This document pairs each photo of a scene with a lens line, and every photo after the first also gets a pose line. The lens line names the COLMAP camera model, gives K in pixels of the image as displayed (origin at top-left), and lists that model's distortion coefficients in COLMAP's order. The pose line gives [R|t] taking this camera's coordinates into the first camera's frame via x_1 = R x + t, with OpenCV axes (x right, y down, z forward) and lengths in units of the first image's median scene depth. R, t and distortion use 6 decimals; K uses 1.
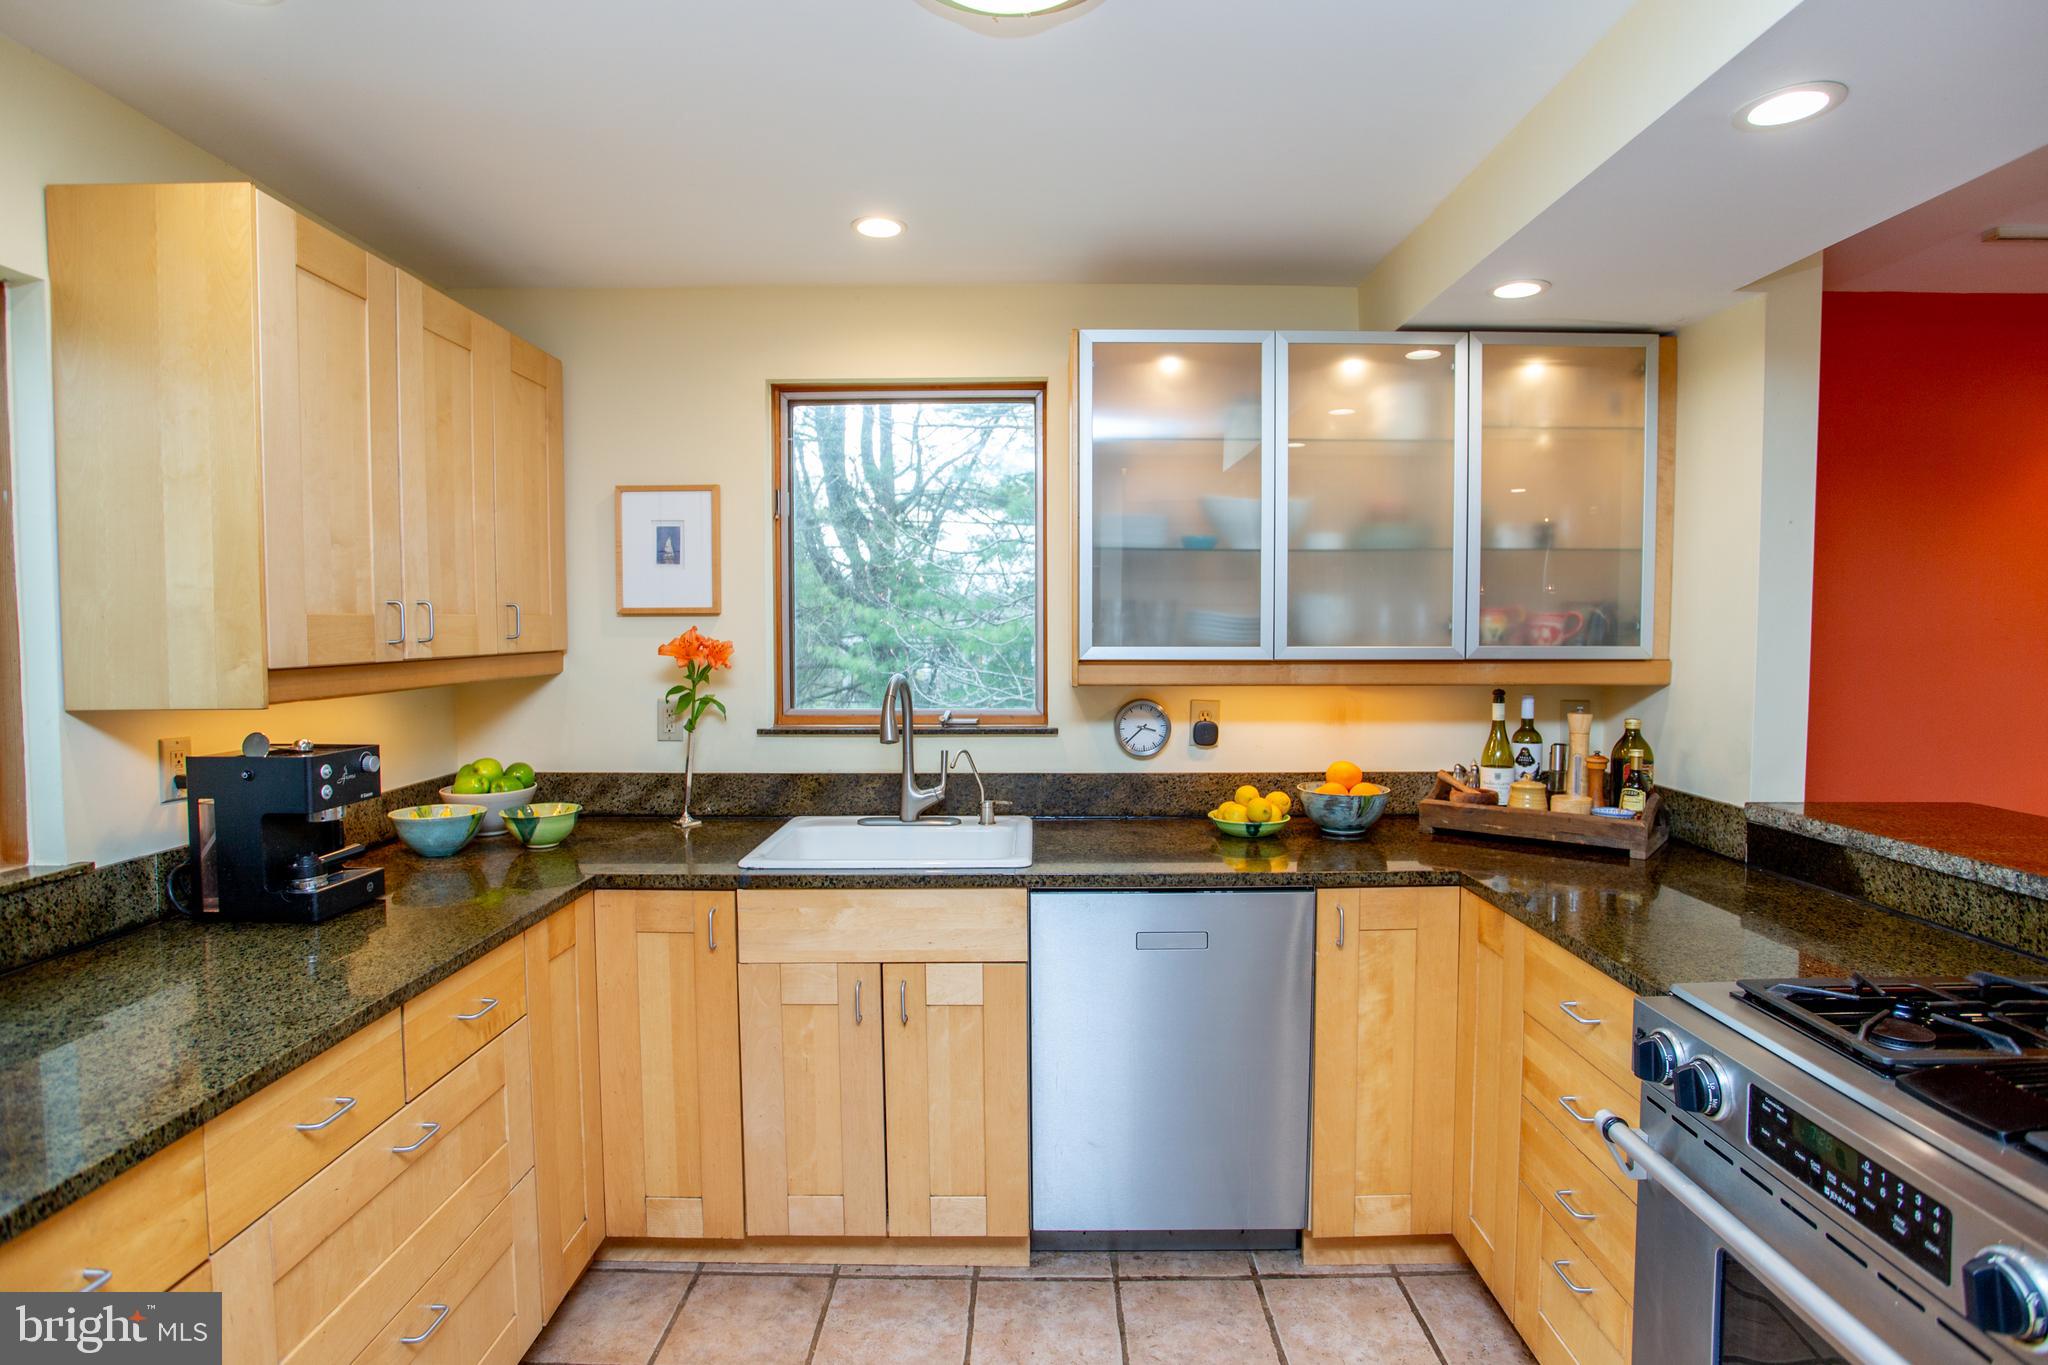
lens RADIAL K [[1040.8, 0, 1024.0], [0, 1040.8, 682.5], [0, 0, 1]] dist [-0.081608, 0.026828]
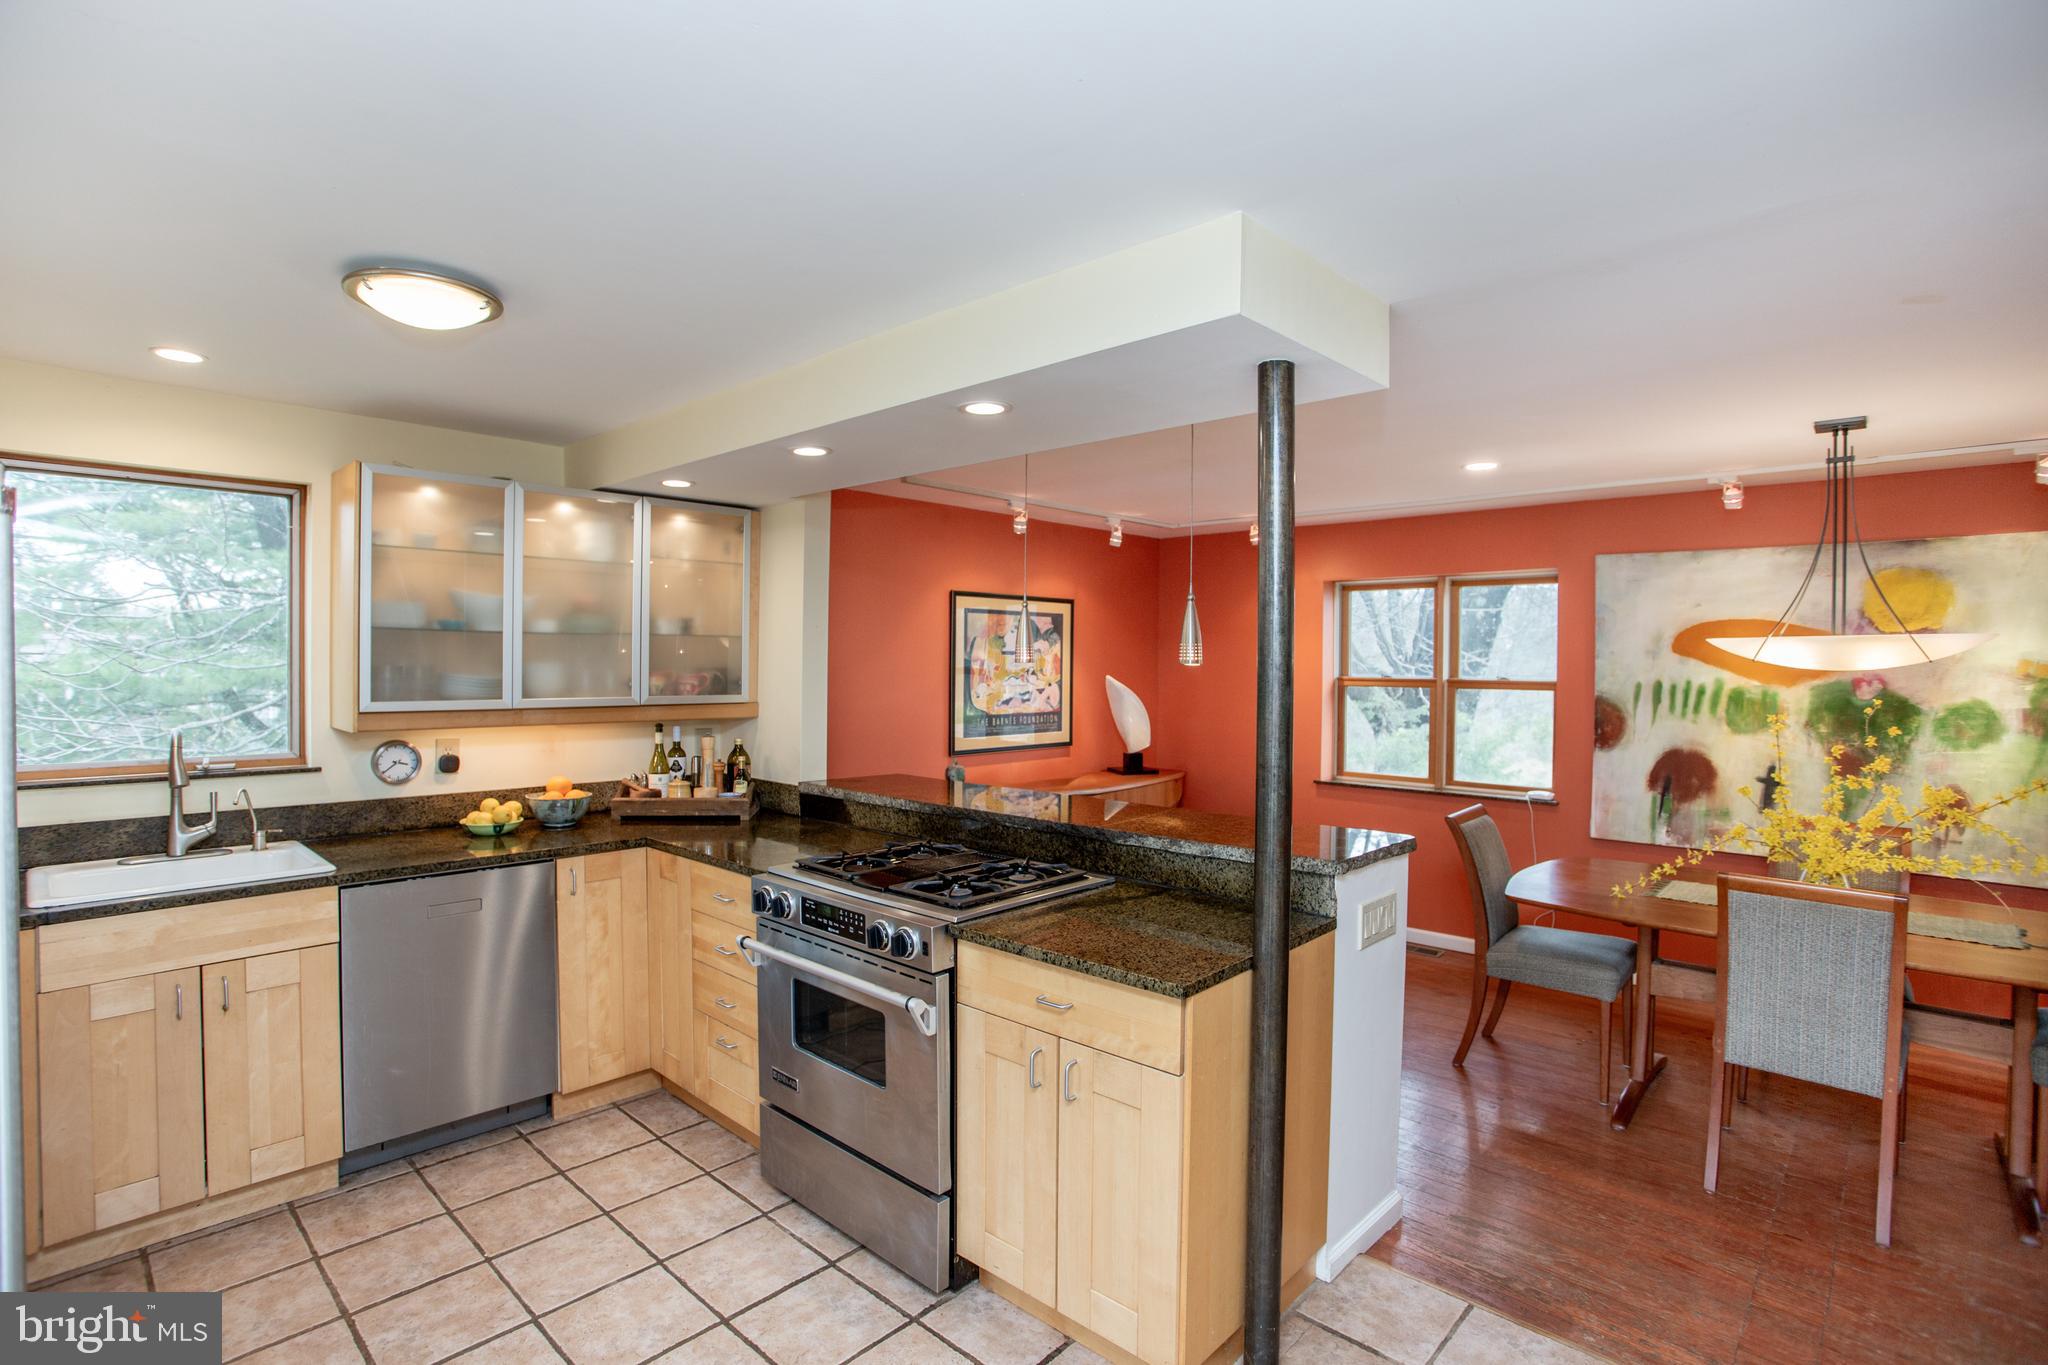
lens RADIAL K [[962.8, 0, 966.8], [0, 962.8, 676.5], [0, 0, 1]] dist [-0.003723, -0.000006]
pose [[0.703457, 0.000888, 0.710738, -0.261103], [0.025669, 0.999315, -0.026654, -0.014284], [-0.710275, 0.036994, 0.702952, -0.383389]]
